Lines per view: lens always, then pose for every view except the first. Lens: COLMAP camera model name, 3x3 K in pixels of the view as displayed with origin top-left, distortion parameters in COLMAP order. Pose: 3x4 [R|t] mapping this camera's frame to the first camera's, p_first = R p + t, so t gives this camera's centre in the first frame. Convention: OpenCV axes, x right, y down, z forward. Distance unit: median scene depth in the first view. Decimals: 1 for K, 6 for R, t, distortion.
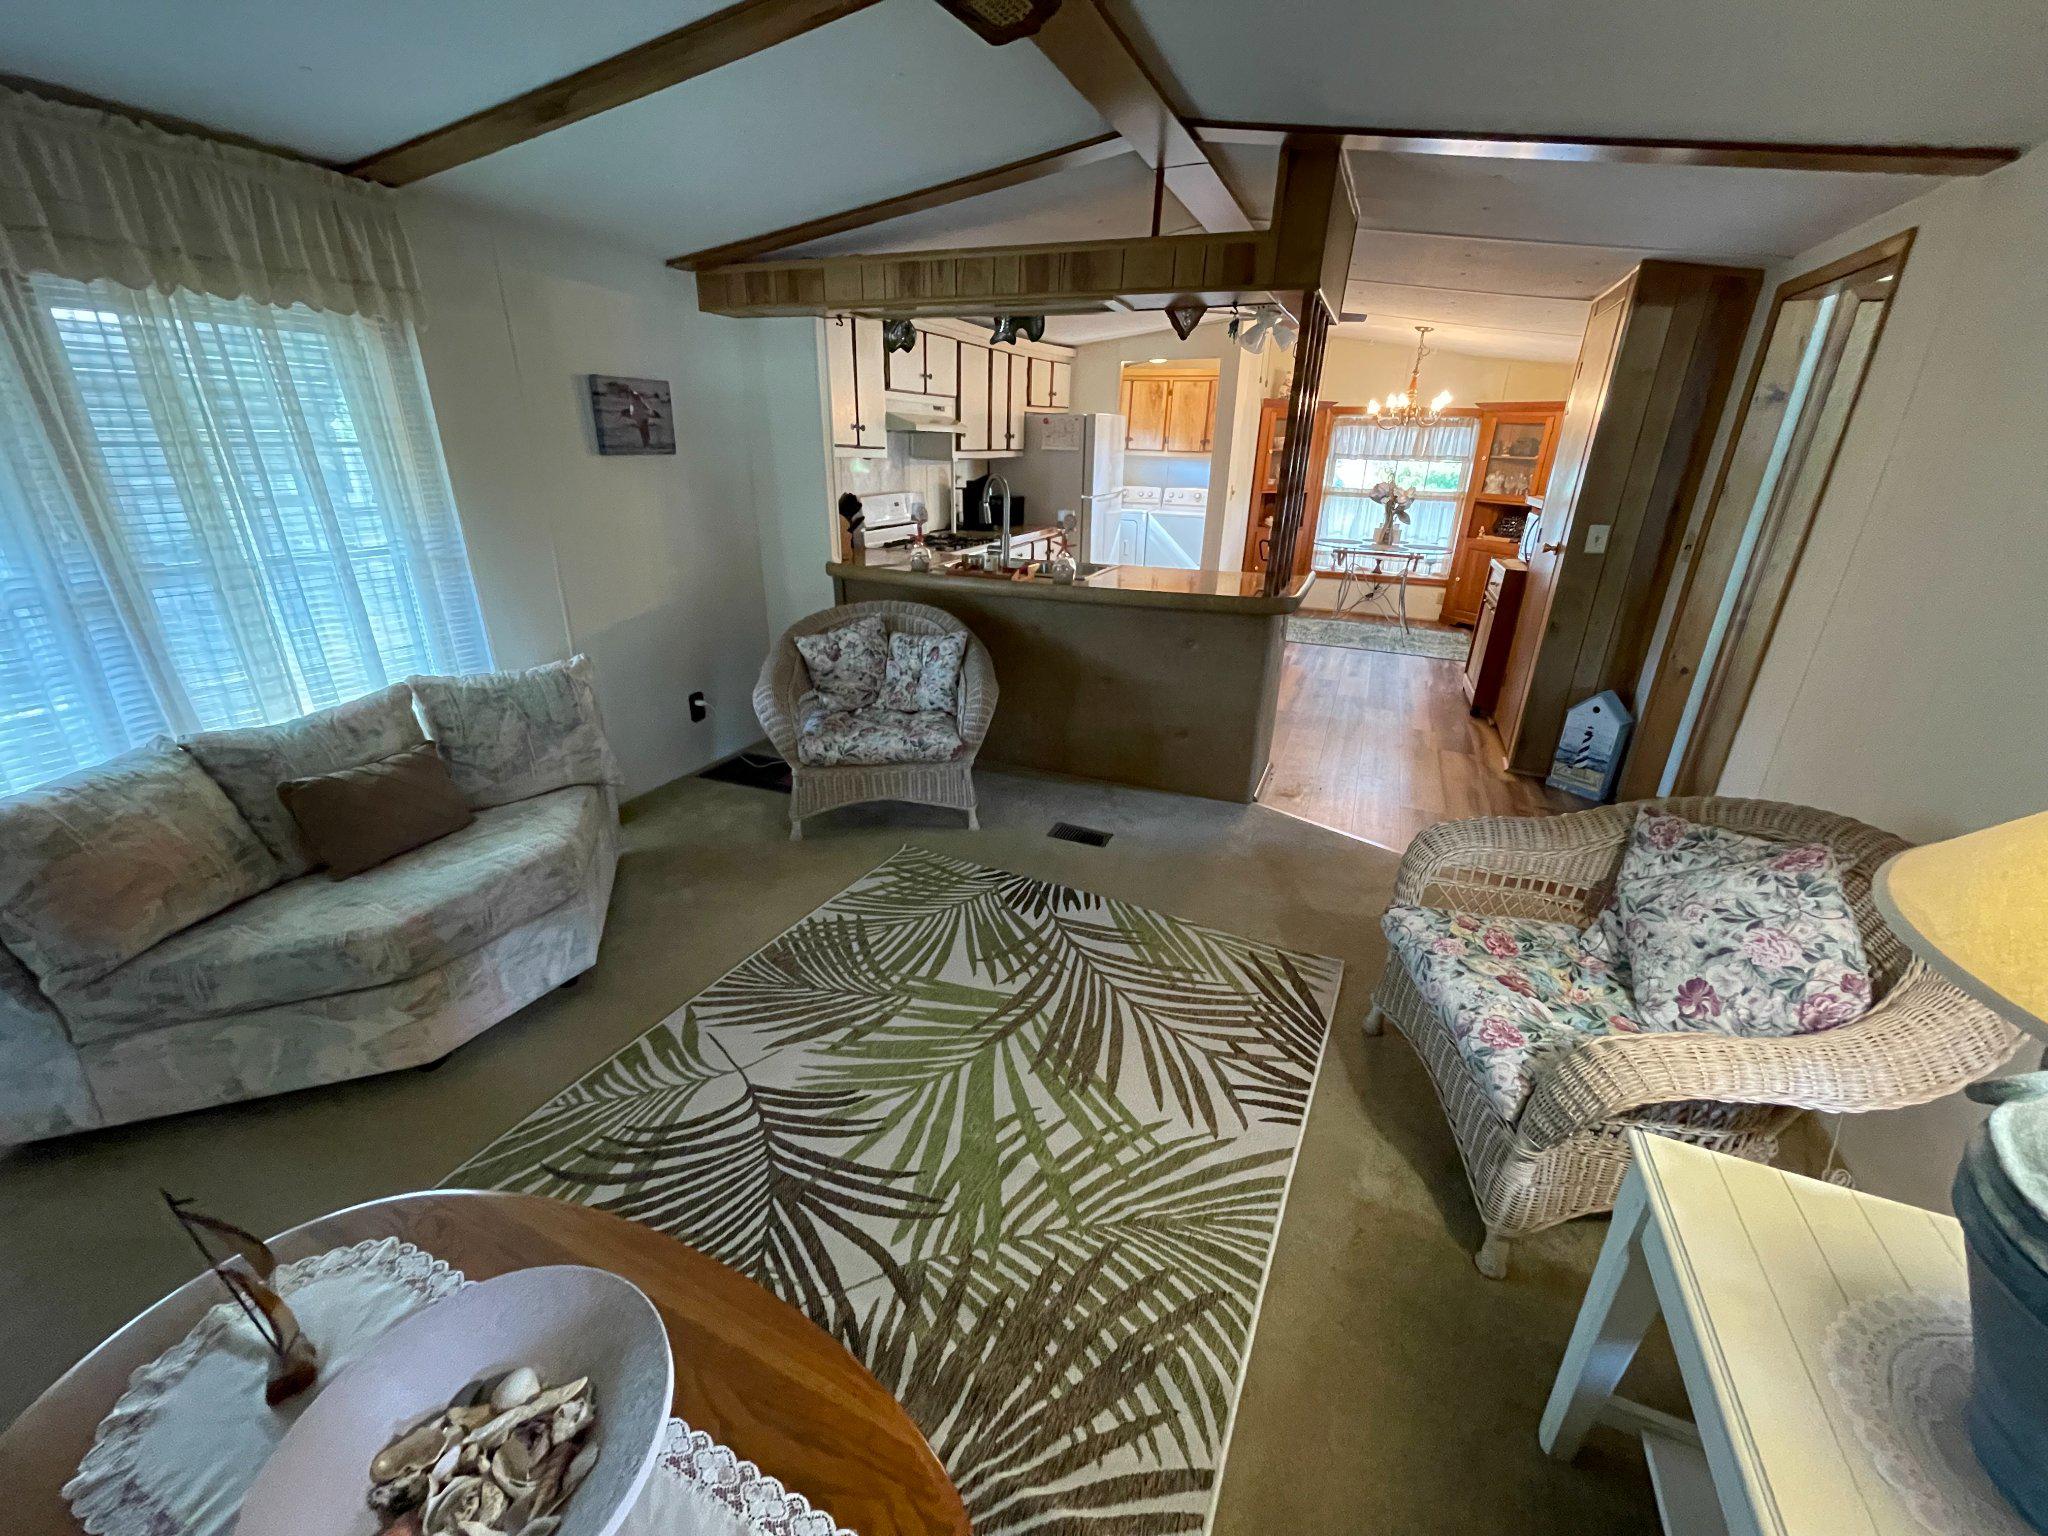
lens RADIAL K [[824.3, 0, 1011.0], [0, 824.3, 765.7], [0, 0, 1]] dist [-0.000453, -0.000190]
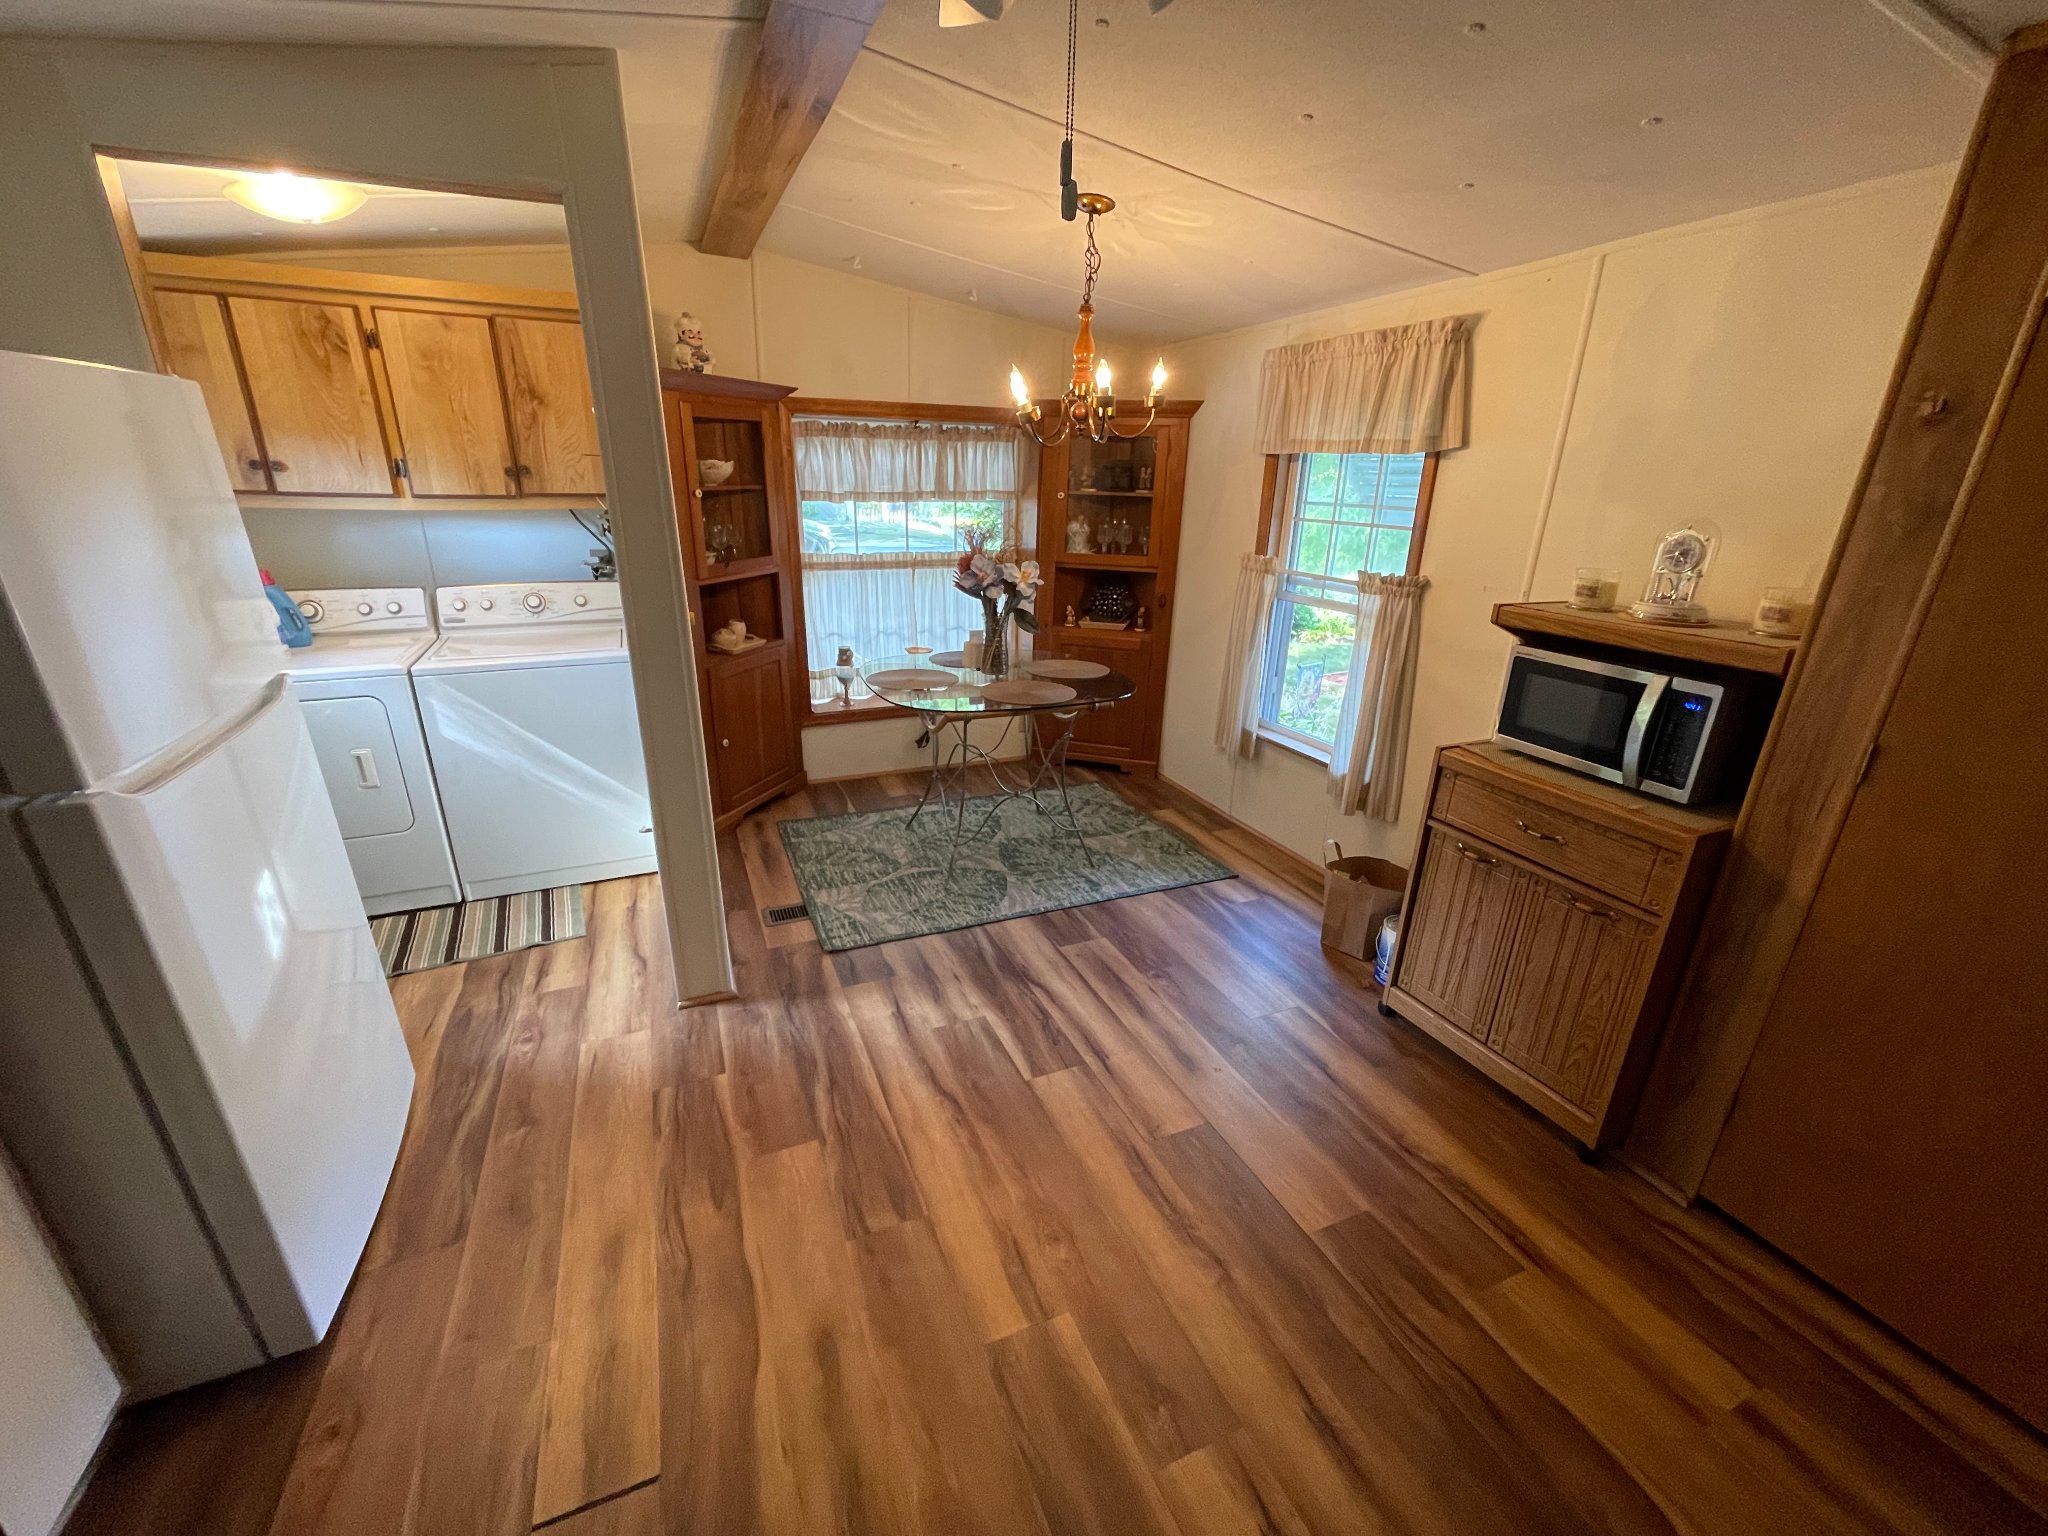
lens RADIAL K [[824.3, 0, 1011.0], [0, 824.3, 765.7], [0, 0, 1]] dist [-0.000453, -0.000190]
pose [[0.688900, -0.255257, 0.678425, 0.099242], [0.264922, 0.959858, 0.092133, -0.246804], [-0.674709, 0.116259, 0.728870, 0.605668]]
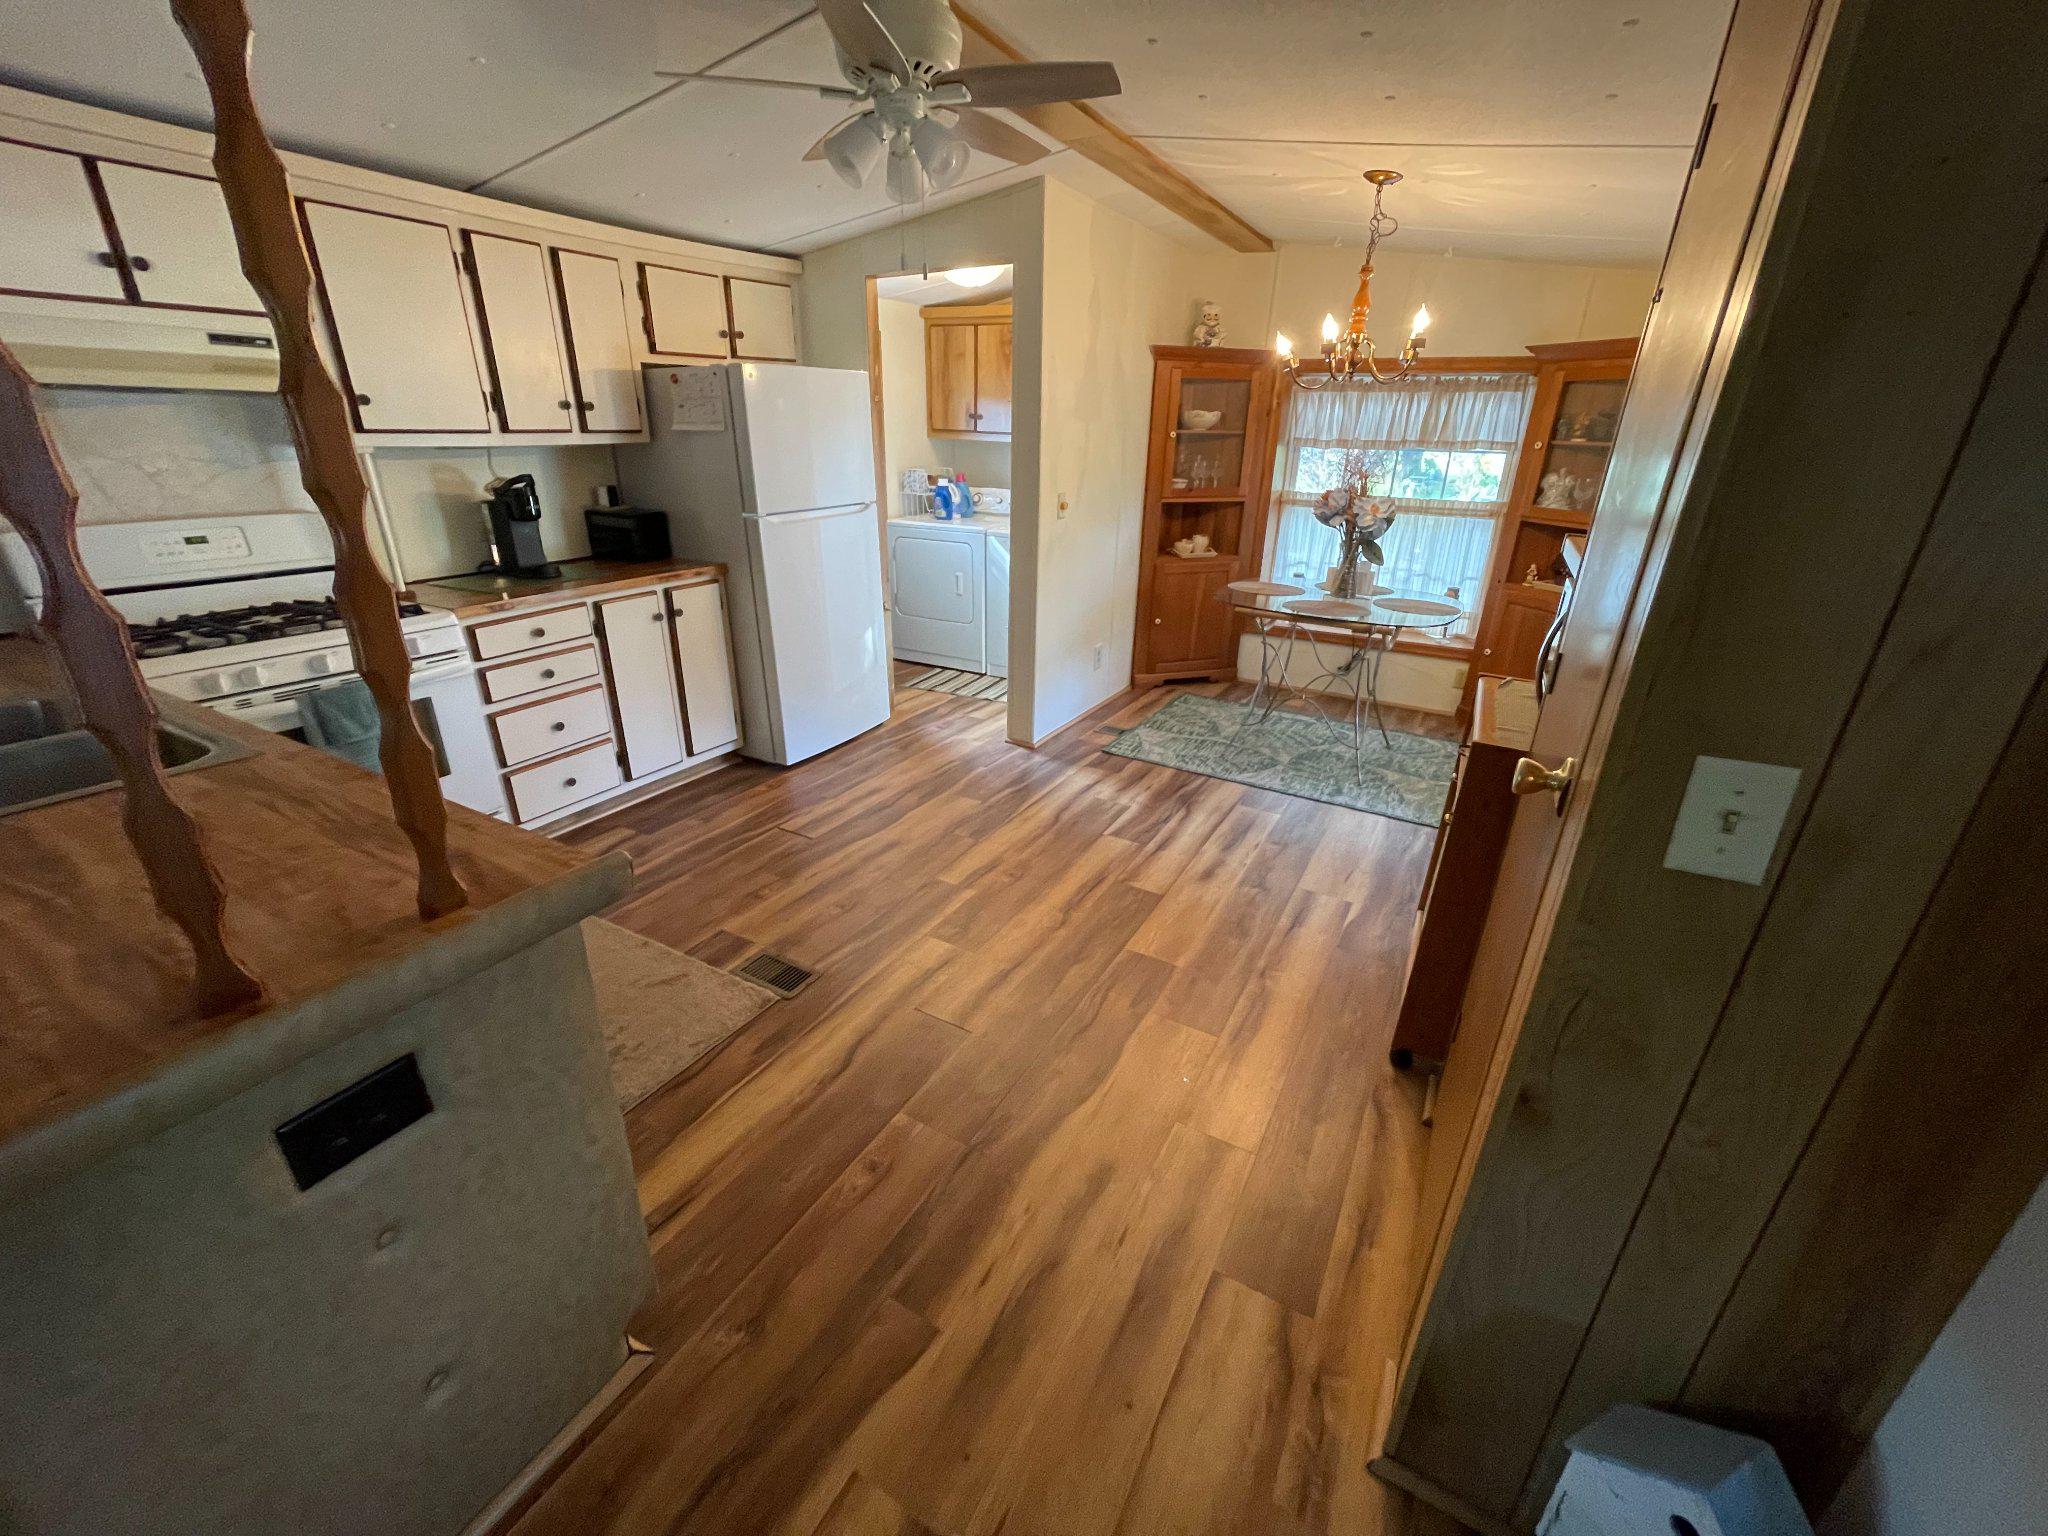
lens RADIAL K [[824.3, 0, 1011.0], [0, 824.3, 765.7], [0, 0, 1]] dist [-0.000453, -0.000190]
pose [[0.993473, 0.039790, -0.106898, 0.278991], [-0.038492, 0.999158, 0.014184, -0.145231], [0.107372, -0.009977, 0.994169, 0.390718]]
